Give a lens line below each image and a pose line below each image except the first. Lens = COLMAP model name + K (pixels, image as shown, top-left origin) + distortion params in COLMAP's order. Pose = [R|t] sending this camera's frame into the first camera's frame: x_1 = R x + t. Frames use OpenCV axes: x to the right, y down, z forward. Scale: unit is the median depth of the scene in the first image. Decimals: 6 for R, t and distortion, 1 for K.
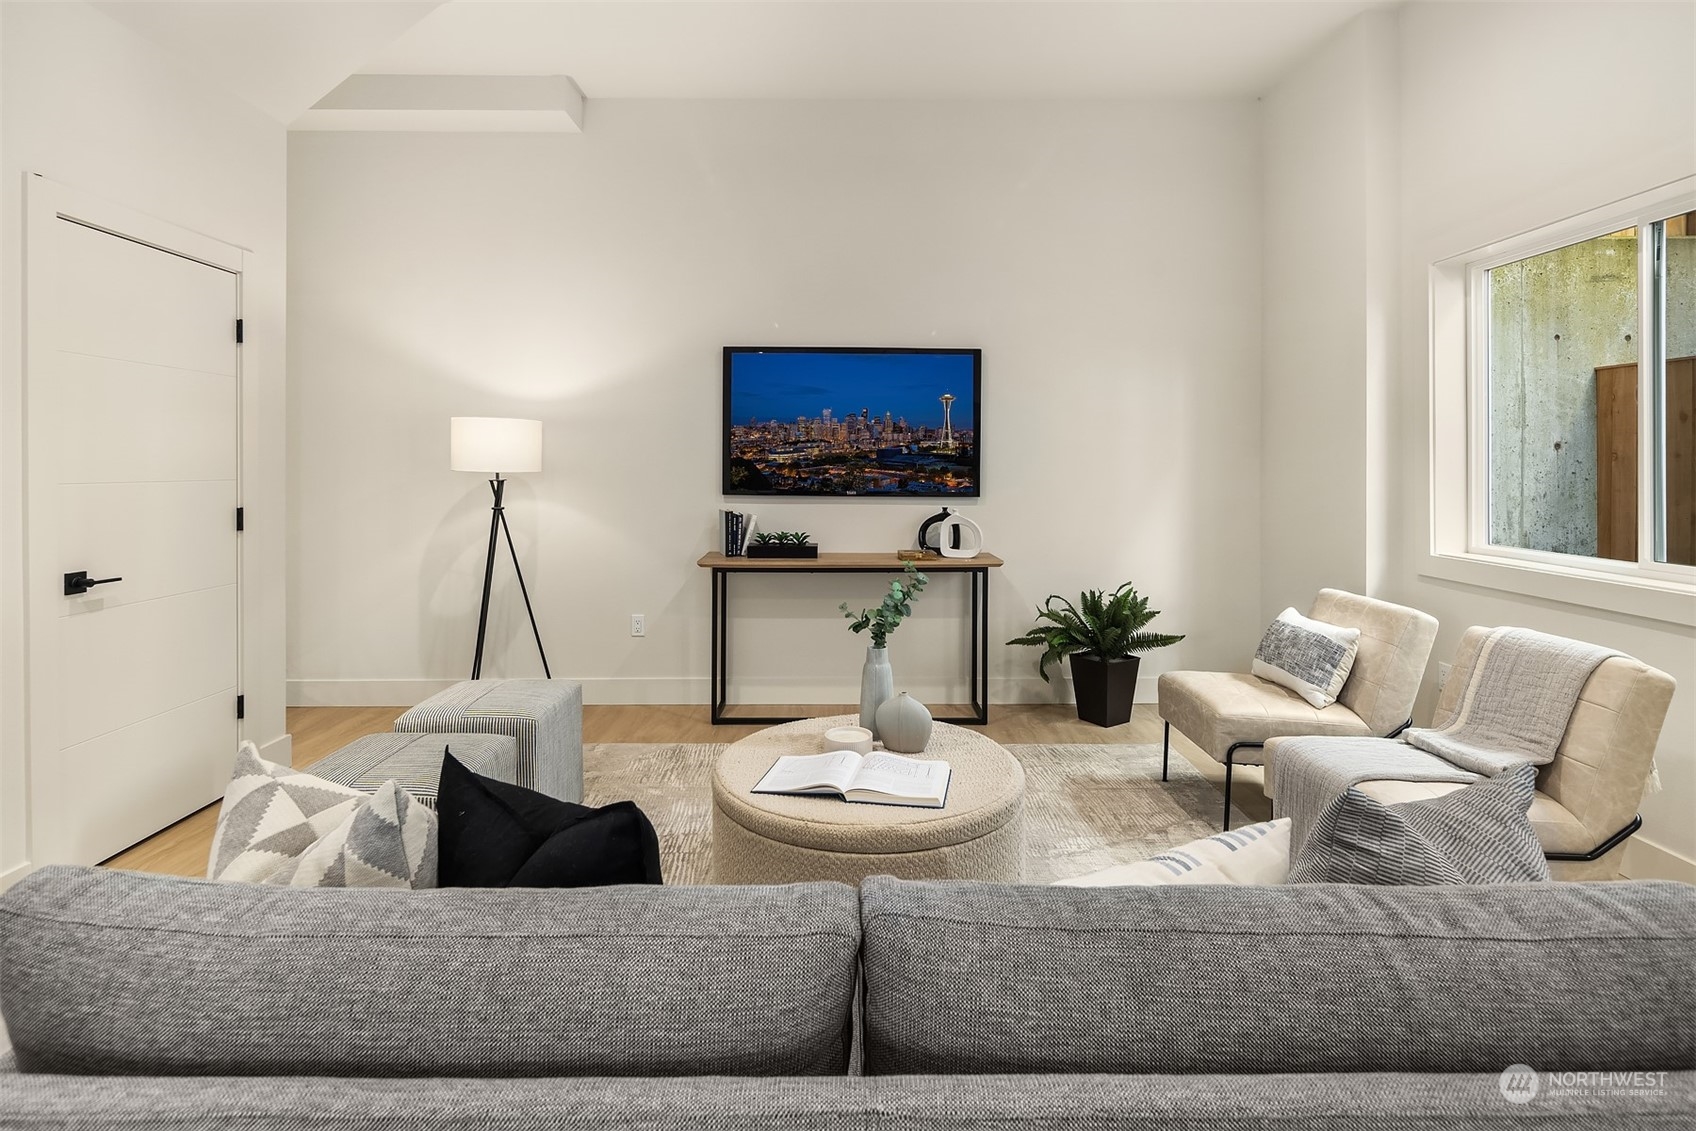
lens RADIAL K [[803.4, 0, 842.4], [0, 803.4, 499.5], [0, 0, 1]] dist [-0.000826, -0.027706]
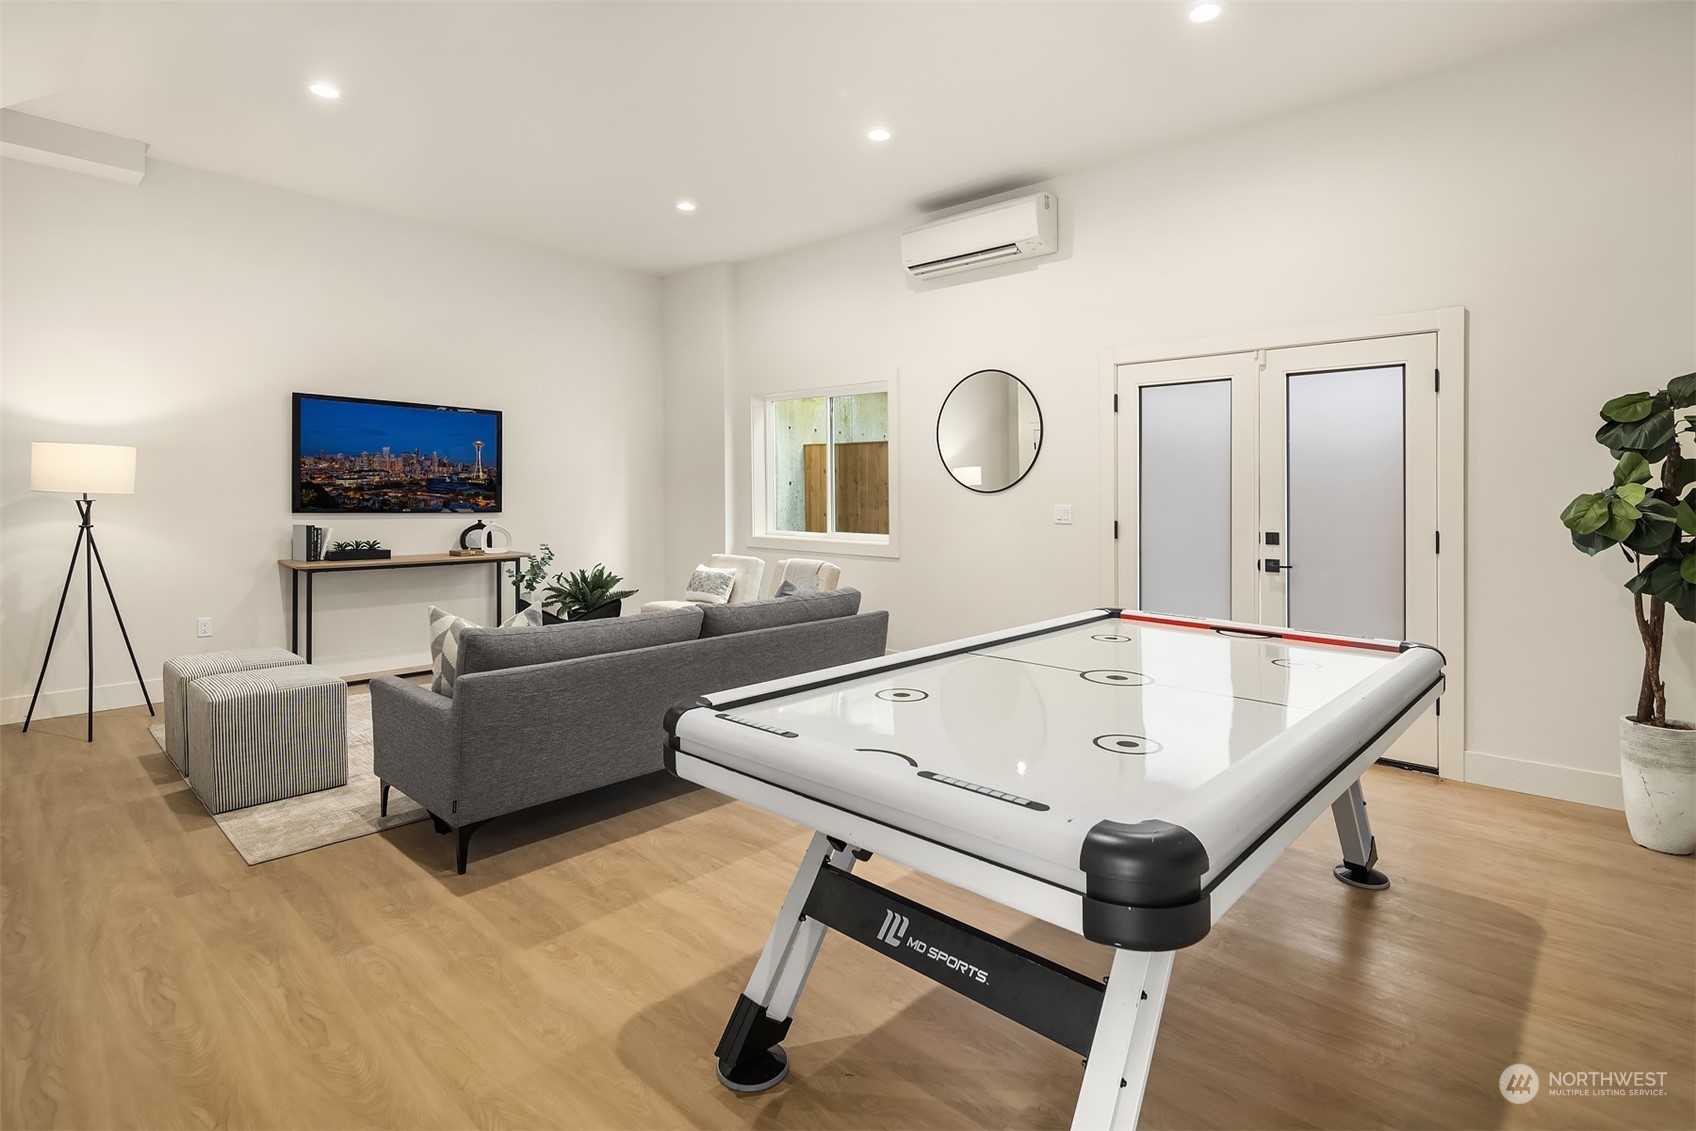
lens RADIAL K [[832.6, 0, 852.0], [0, 832.6, 514.7], [0, 0, 1]] dist [0.000270, -0.000034]
pose [[0.661709, -0.009177, 0.749704, -0.545523], [0.010798, 0.999938, 0.002709, 0.003931], [-0.749683, 0.006303, 0.661767, -0.488427]]
